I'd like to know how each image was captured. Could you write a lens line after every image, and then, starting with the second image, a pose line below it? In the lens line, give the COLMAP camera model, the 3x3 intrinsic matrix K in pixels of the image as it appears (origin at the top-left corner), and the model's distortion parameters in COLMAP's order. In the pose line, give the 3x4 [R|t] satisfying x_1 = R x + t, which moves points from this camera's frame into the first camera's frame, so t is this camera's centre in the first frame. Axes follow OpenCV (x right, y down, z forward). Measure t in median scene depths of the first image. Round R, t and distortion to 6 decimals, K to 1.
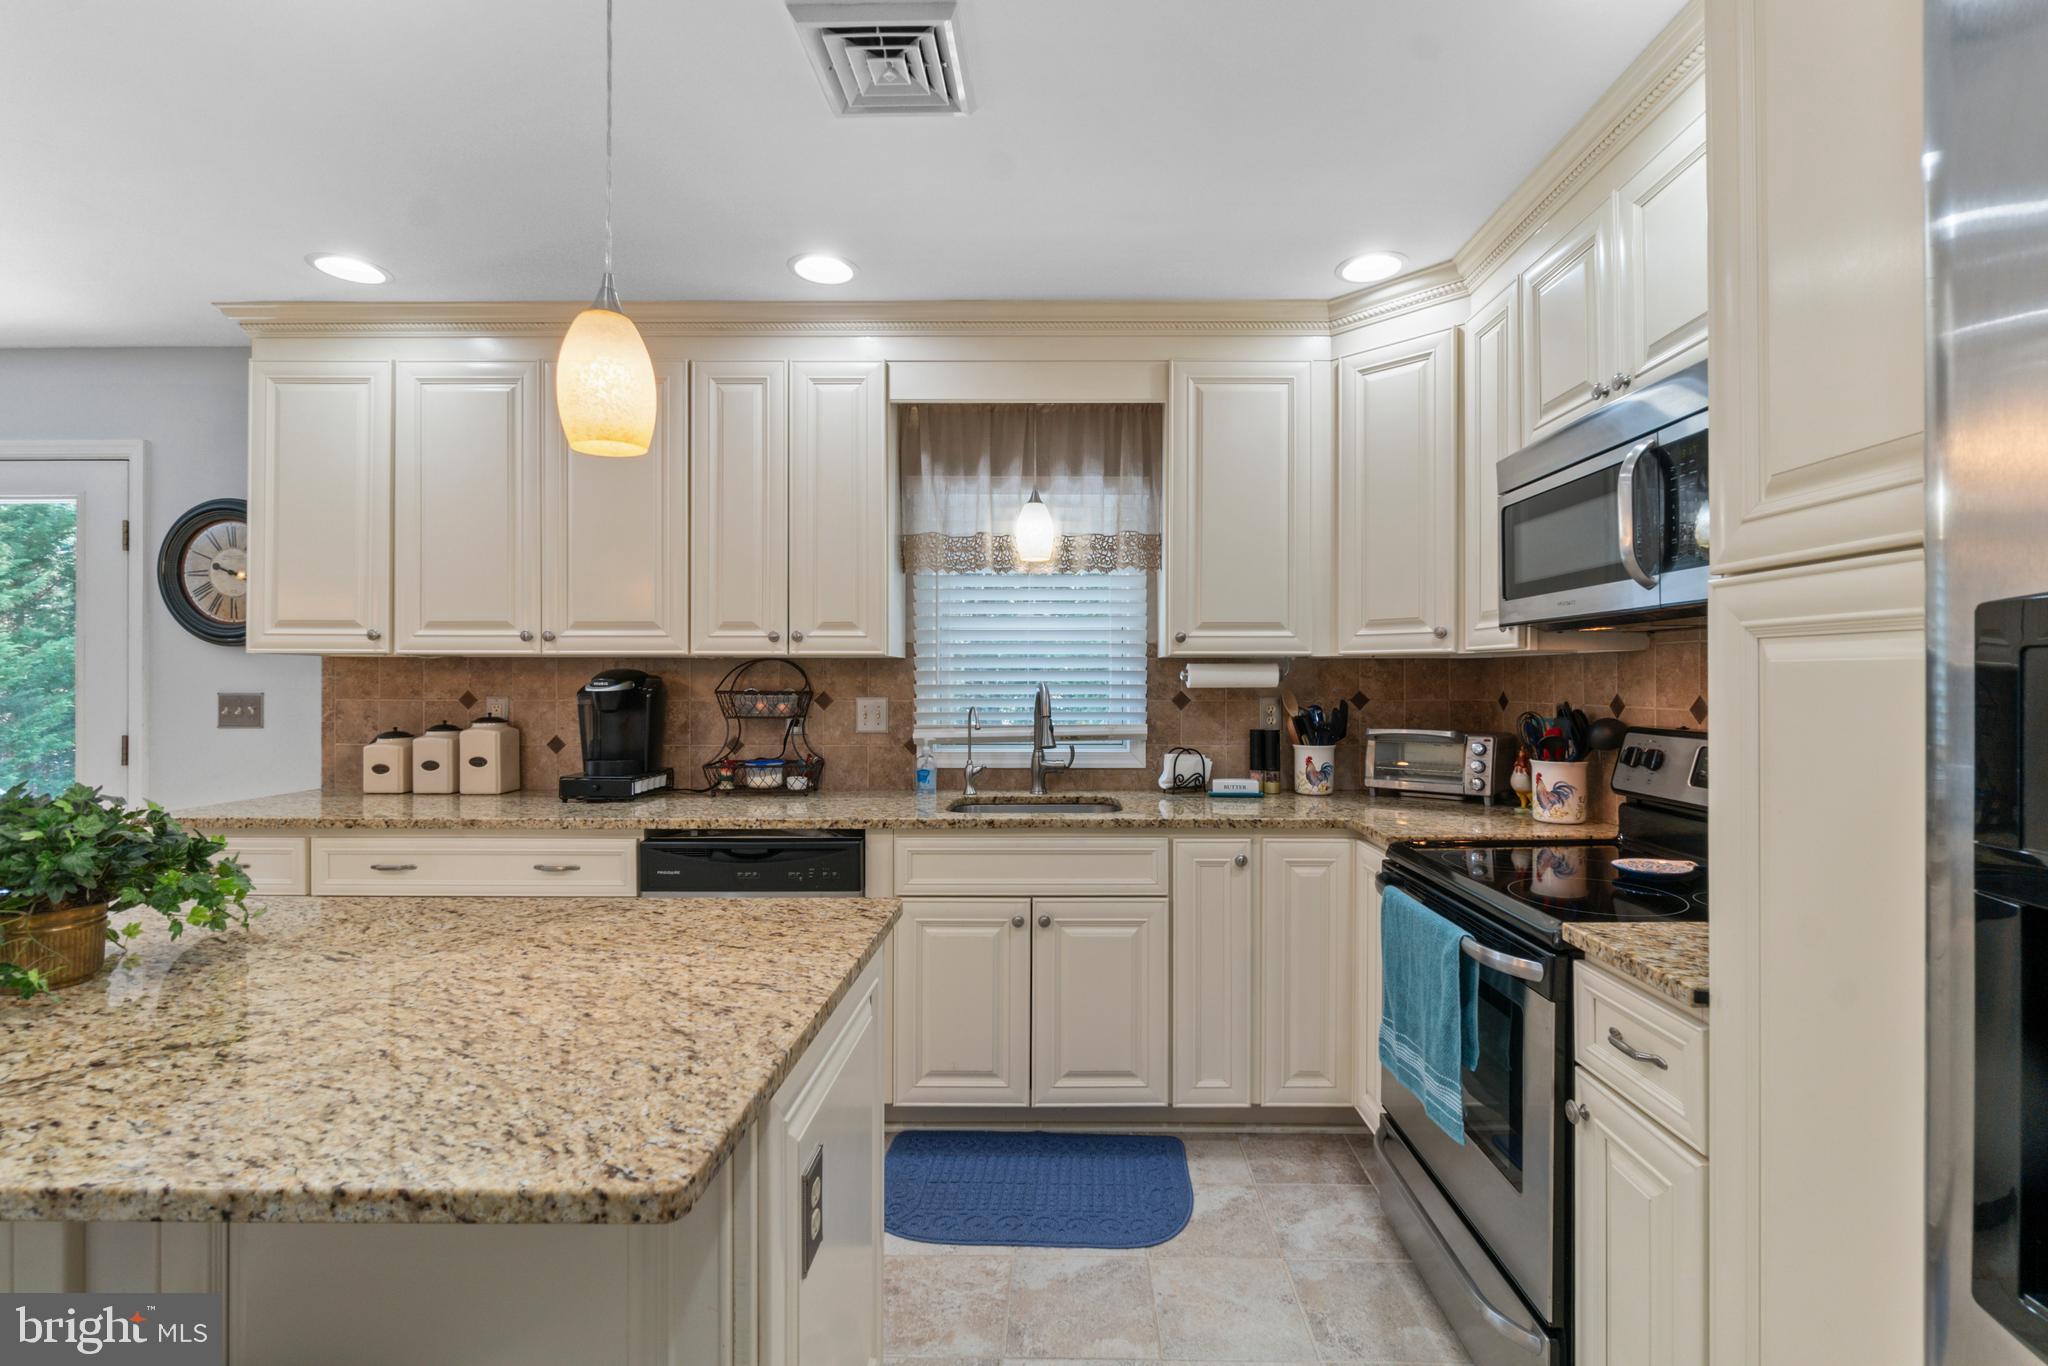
lens RADIAL K [[893.2, 0, 1070.6], [0, 893.2, 681.9], [0, 0, 1]] dist [-0.004774, -0.000807]
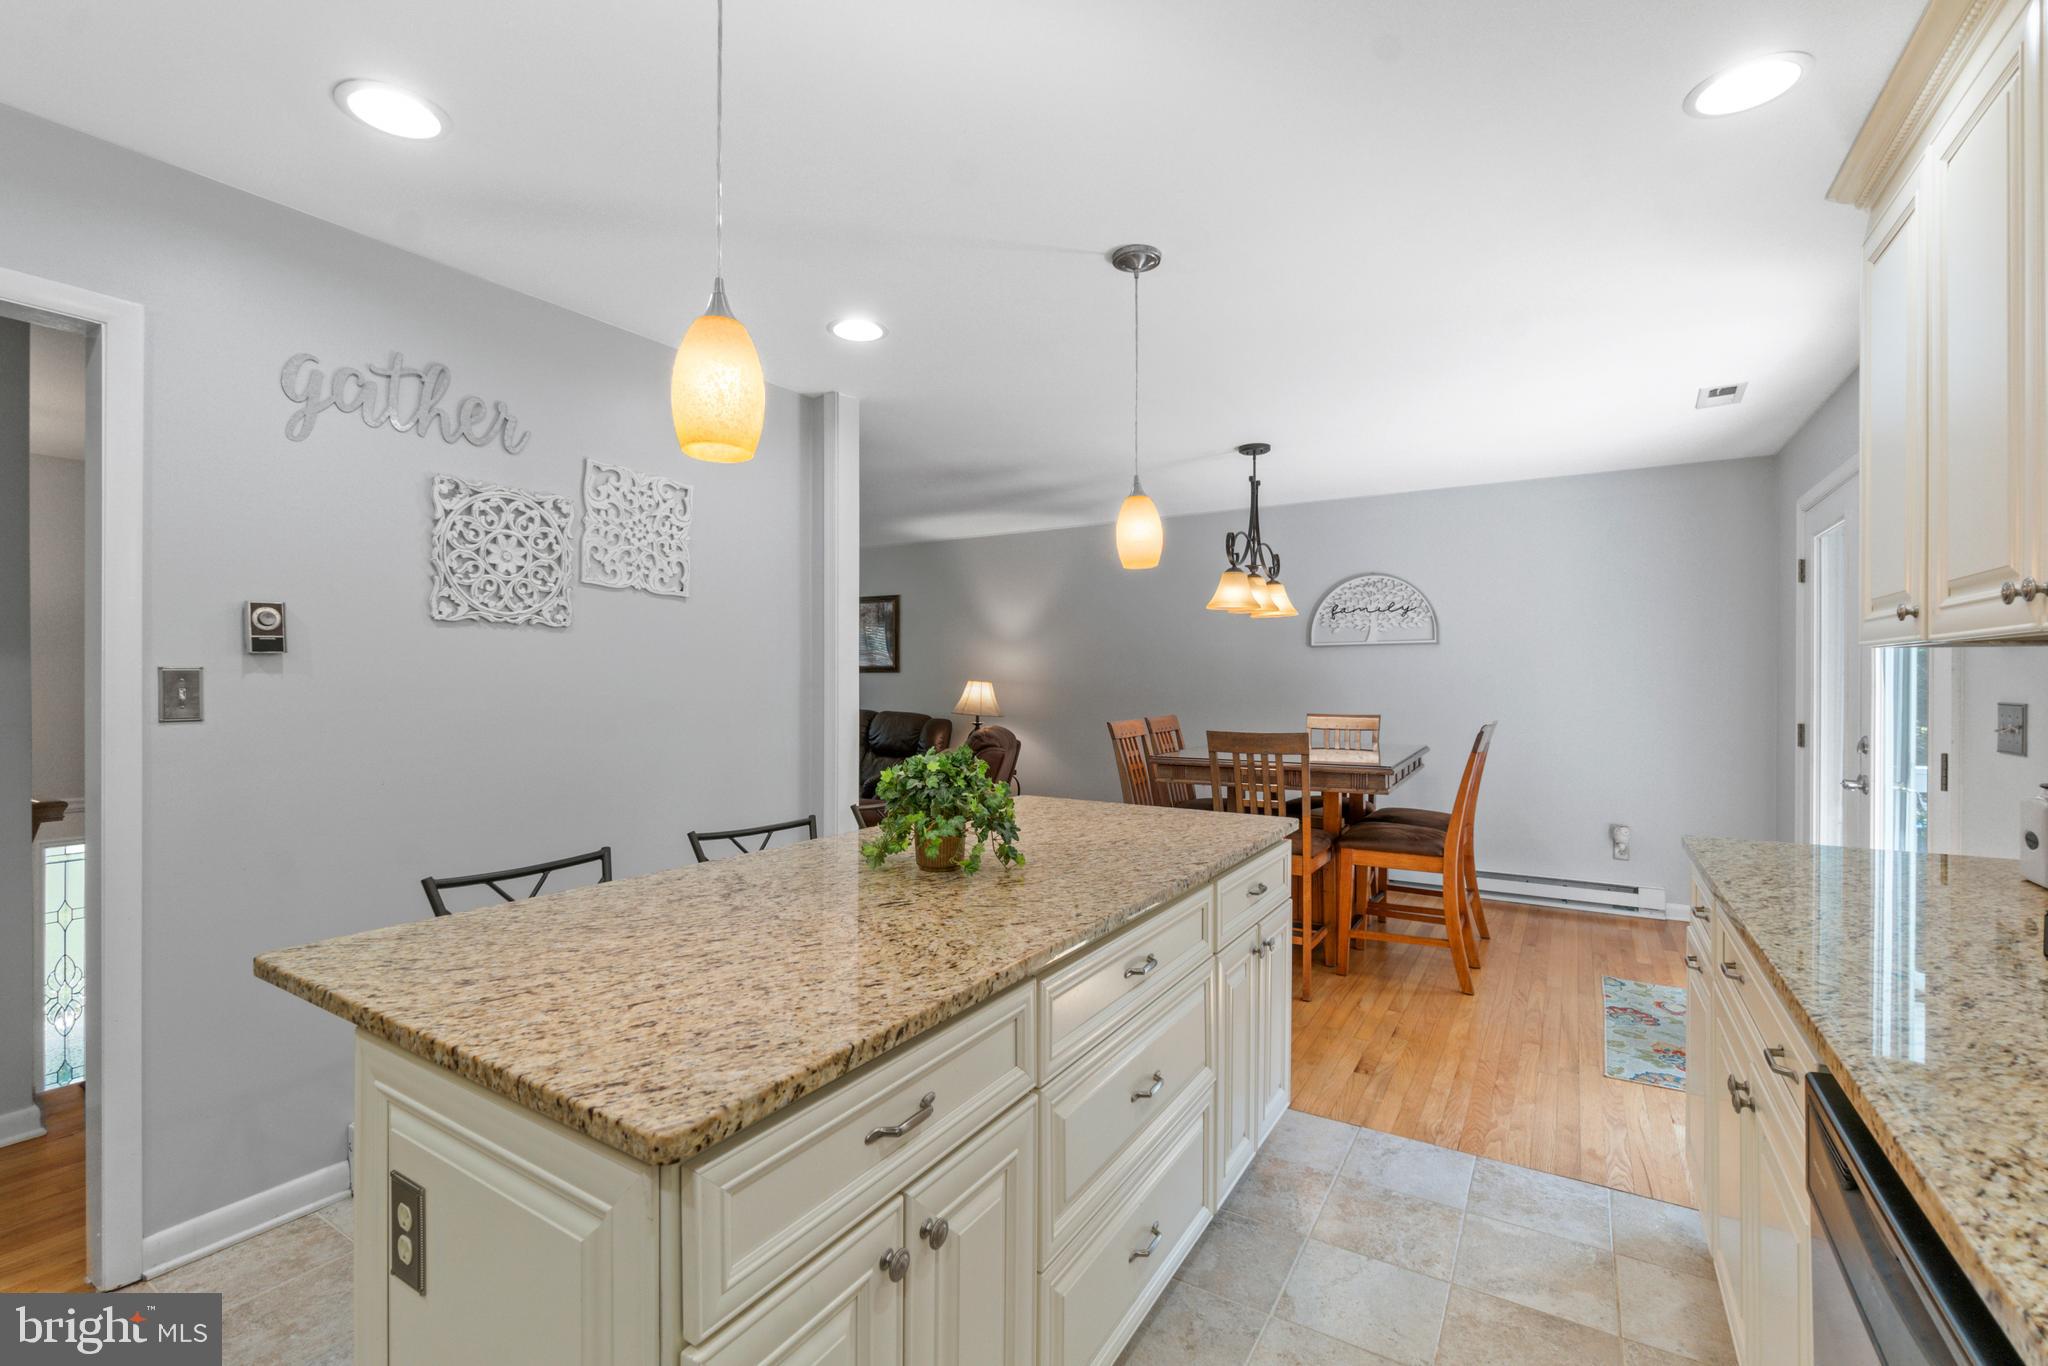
lens RADIAL K [[893.2, 0, 996.4], [0, 893.2, 691.1], [0, 0, 1]] dist [-0.004774, -0.000807]
pose [[-0.544505, 0.007704, -0.838722, 0.060328], [-0.003985, 0.999923, 0.011772, -0.001450], [0.838748, 0.009752, -0.544432, 0.753454]]
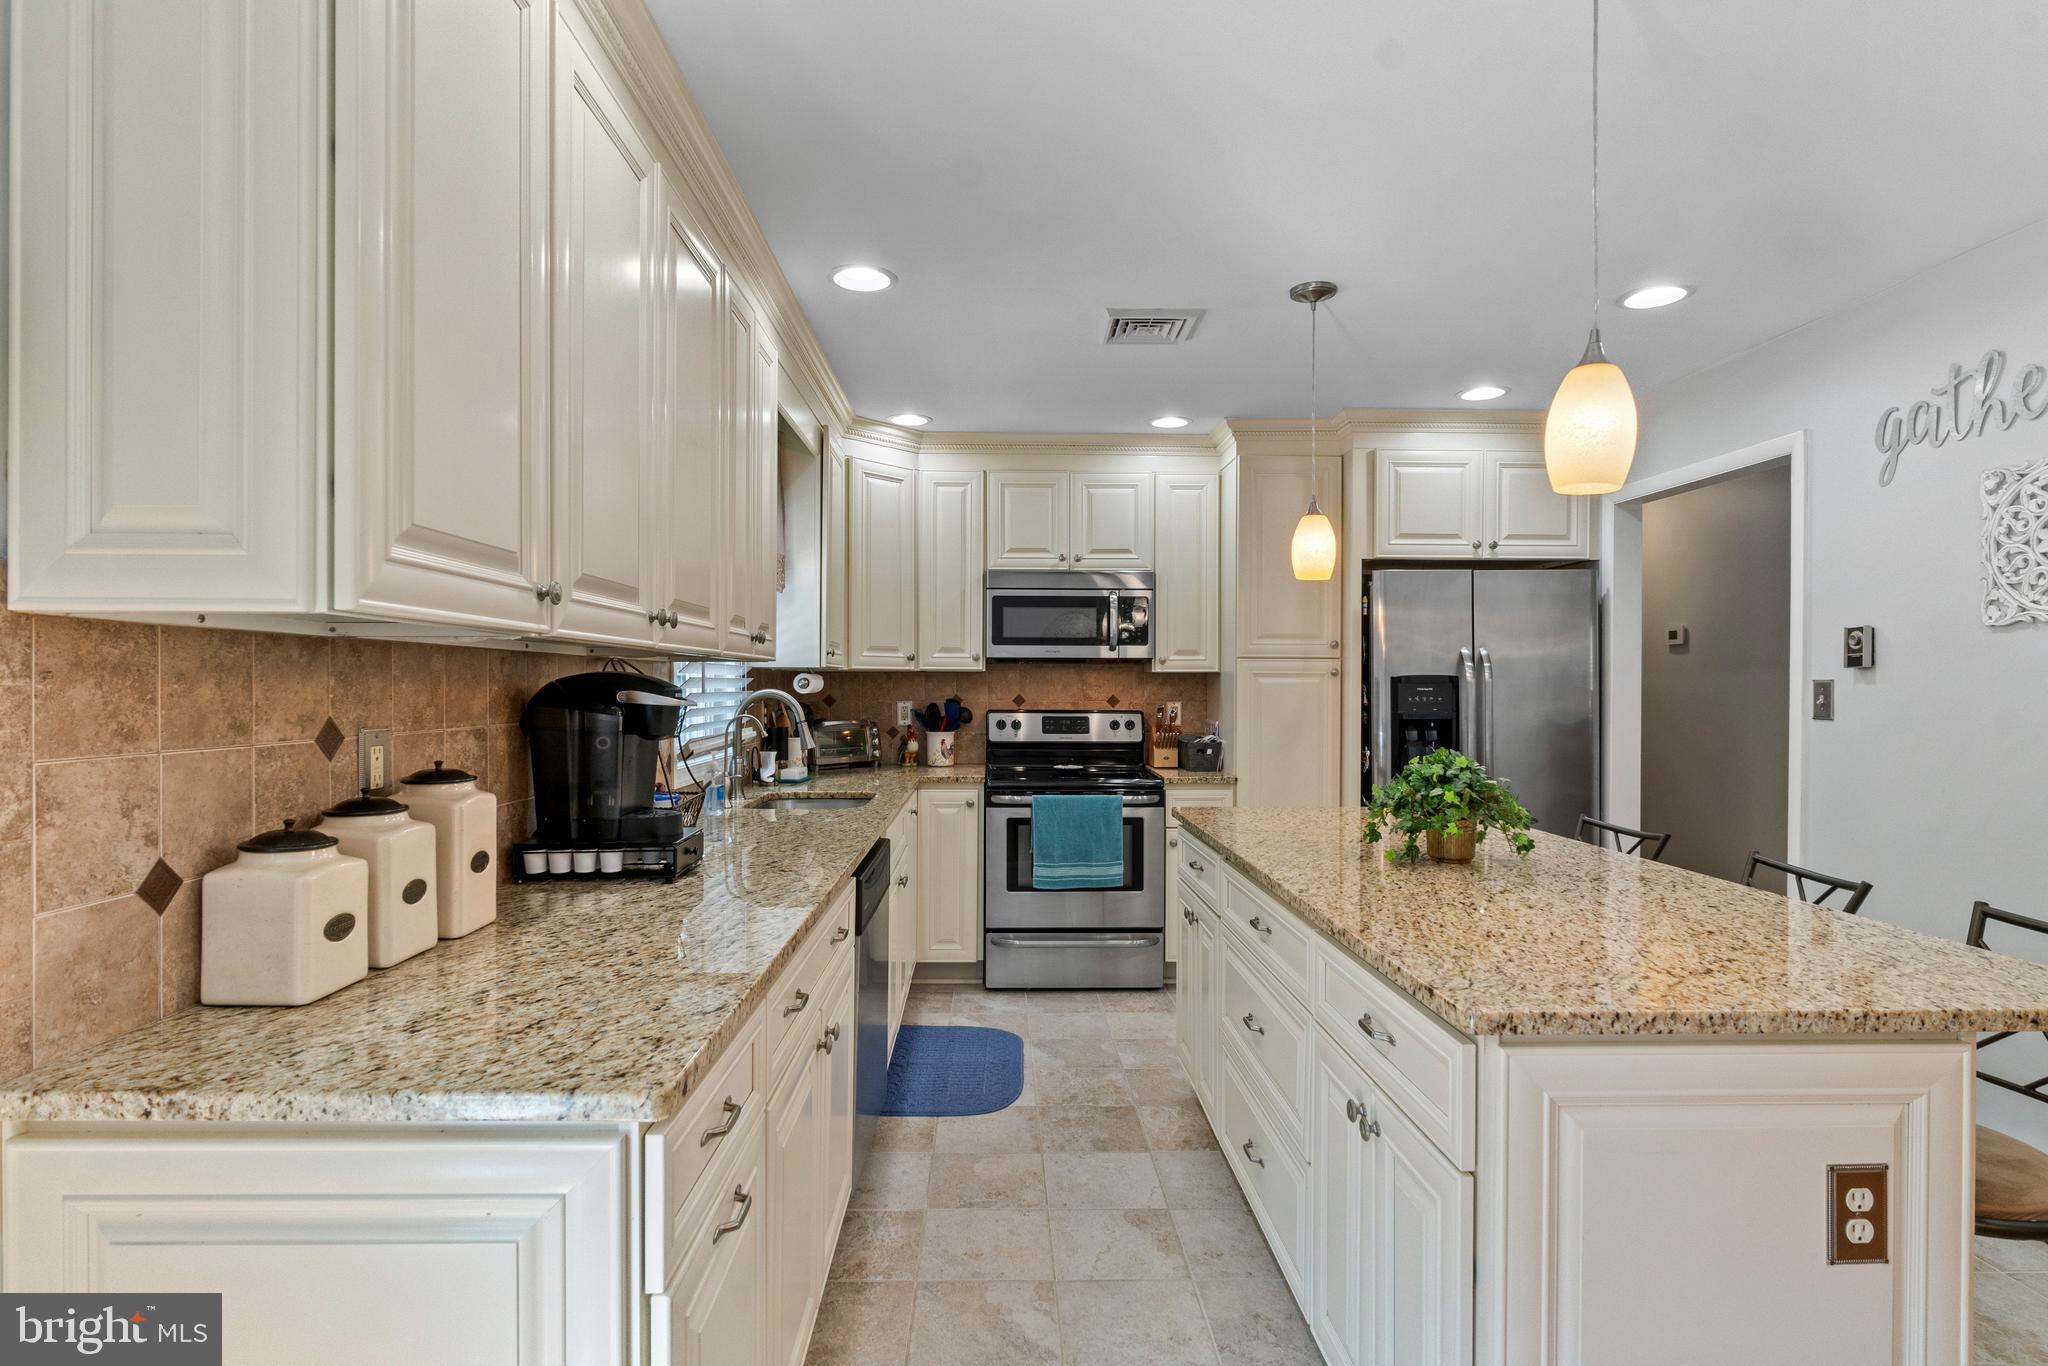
lens RADIAL K [[1026.9, 0, 1010.6], [0, 1026.9, 690.8], [0, 0, 1]] dist [-0.013517, -0.000227]
pose [[-0.018482, -0.006856, 0.999806, -1.227915], [0.000220, 0.999976, 0.006861, -0.006070], [-0.999829, 0.000347, -0.018480, 0.729871]]
